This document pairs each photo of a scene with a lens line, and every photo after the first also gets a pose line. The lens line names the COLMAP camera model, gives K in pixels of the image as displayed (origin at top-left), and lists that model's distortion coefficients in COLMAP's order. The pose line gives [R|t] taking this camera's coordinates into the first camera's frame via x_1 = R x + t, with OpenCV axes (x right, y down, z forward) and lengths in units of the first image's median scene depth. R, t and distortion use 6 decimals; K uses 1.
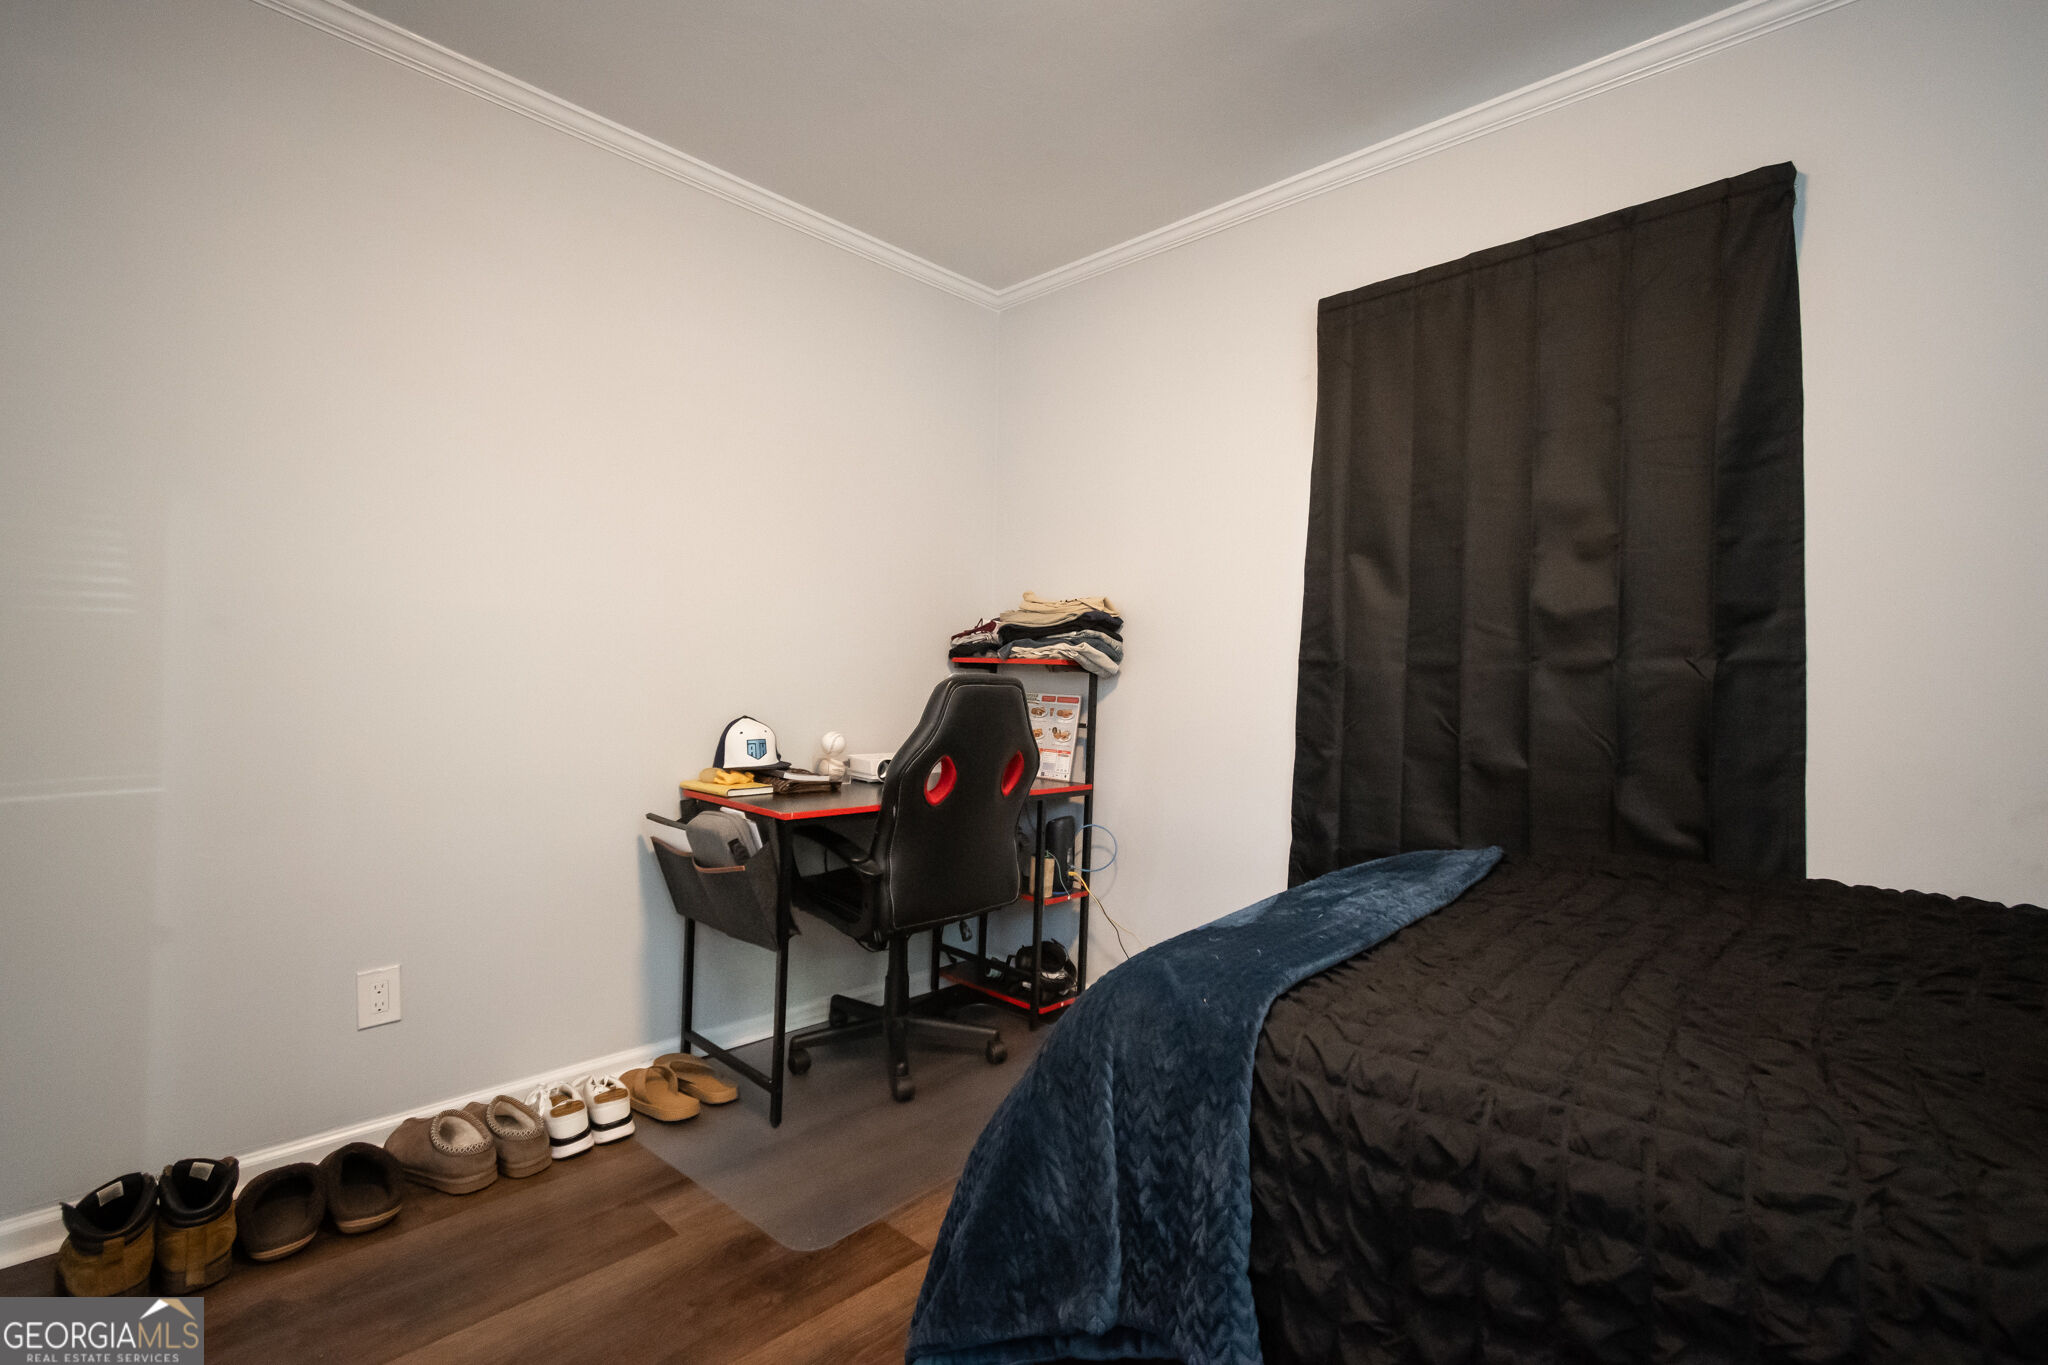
lens RADIAL K [[944.8, 0, 1024.0], [0, 944.8, 682.5], [0, 0, 1]] dist [0.005335, -0.000729]
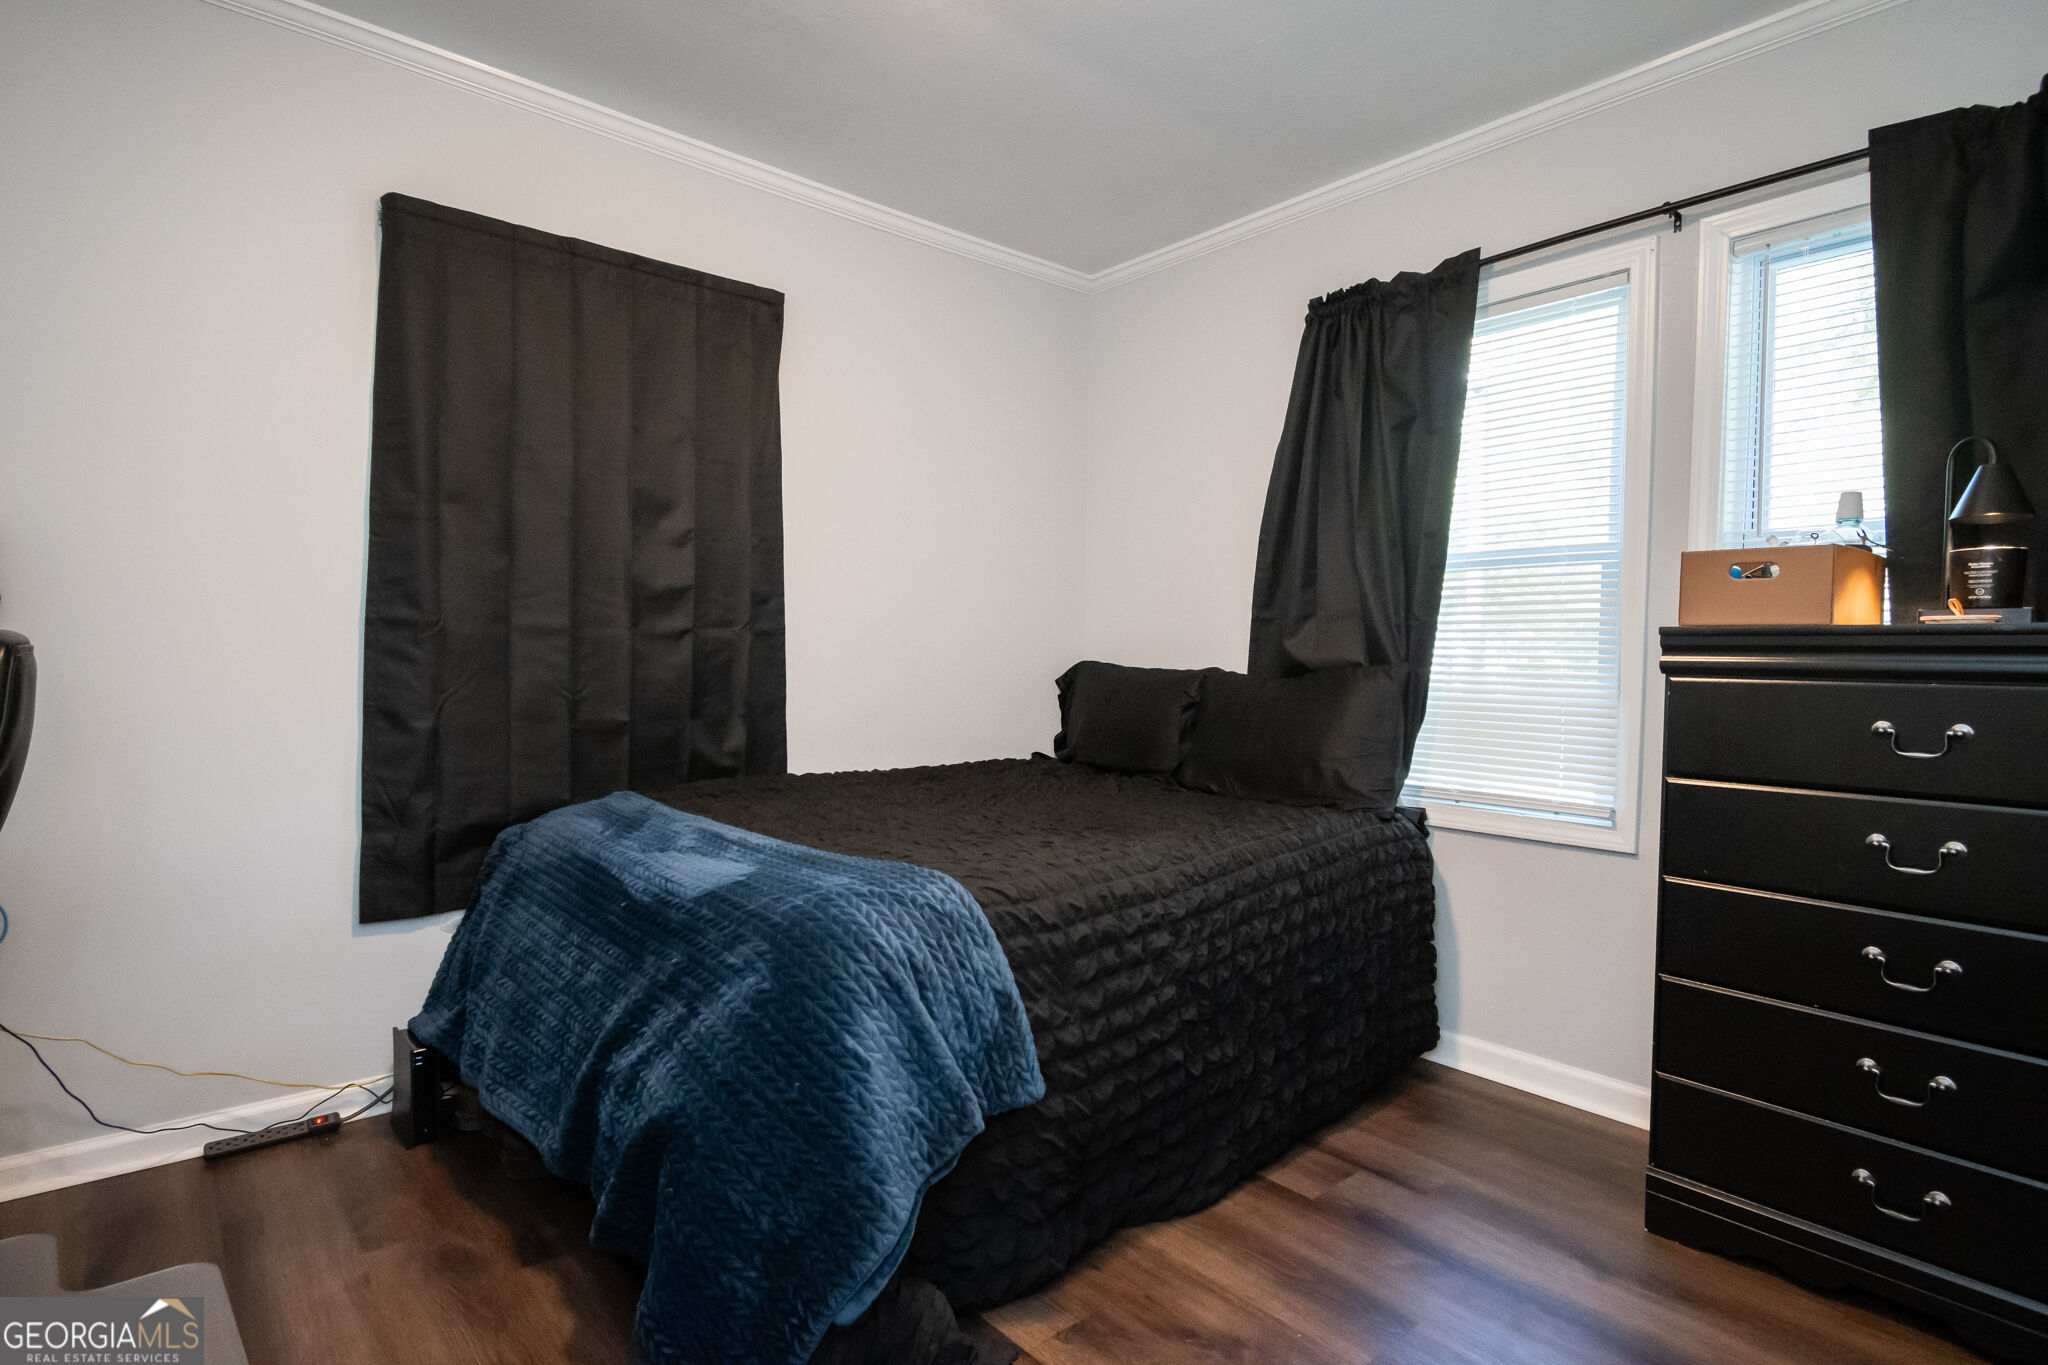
lens RADIAL K [[1072.3, 0, 1024.0], [0, 1072.3, 682.5], [0, 0, 1]] dist [0.001063, -0.001222]
pose [[0.089717, -0.040052, 0.995162, -1.618031], [-0.012954, 0.999060, 0.041377, -0.037391], [-0.995883, -0.016604, 0.089114, 0.891895]]
